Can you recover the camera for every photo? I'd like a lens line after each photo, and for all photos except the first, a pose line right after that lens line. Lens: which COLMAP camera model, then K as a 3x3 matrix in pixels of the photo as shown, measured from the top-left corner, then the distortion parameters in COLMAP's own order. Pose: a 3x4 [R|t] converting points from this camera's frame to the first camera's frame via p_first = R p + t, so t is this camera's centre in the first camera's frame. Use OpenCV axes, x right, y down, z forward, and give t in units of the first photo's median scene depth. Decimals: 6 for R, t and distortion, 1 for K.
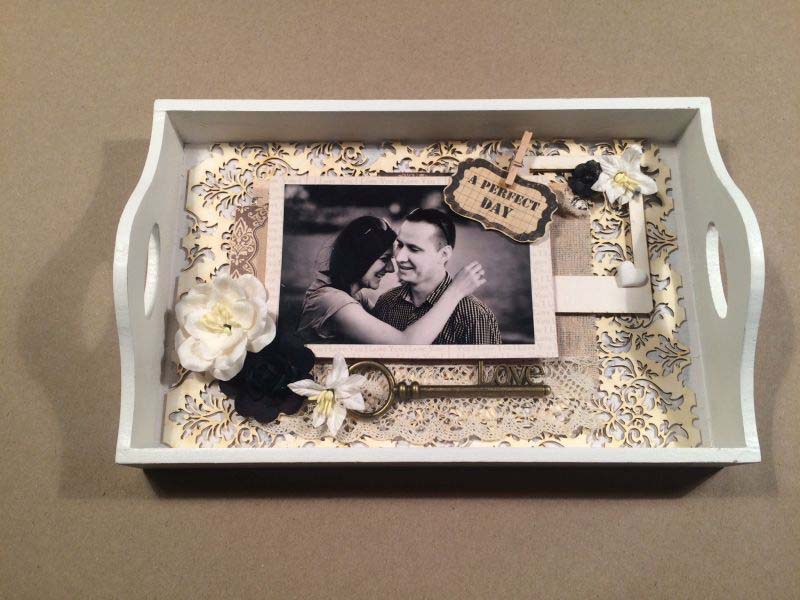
lens RADIAL K [[678.3, 0, 399.3], [0, 678.3, 300.0], [0, 0, 1]] dist [0.006099, -0.025903]
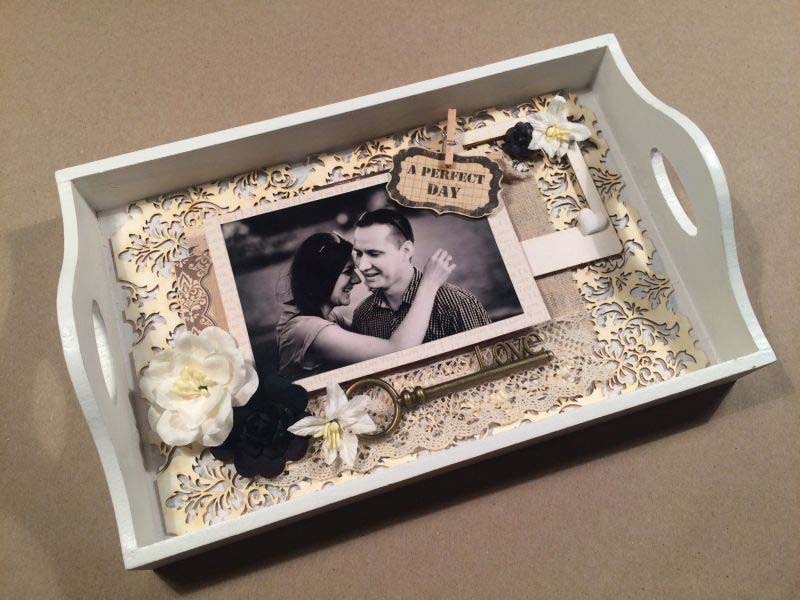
lens RADIAL K [[678.3, 0, 400.8], [0, 678.3, 300.1], [0, 0, 1]] dist [0.006099, -0.025903]
pose [[0.953934, -0.271751, 0.127128, -0.082433], [0.277150, 0.960459, -0.026569, 0.023139], [-0.114881, 0.060579, 0.991530, 0.059280]]
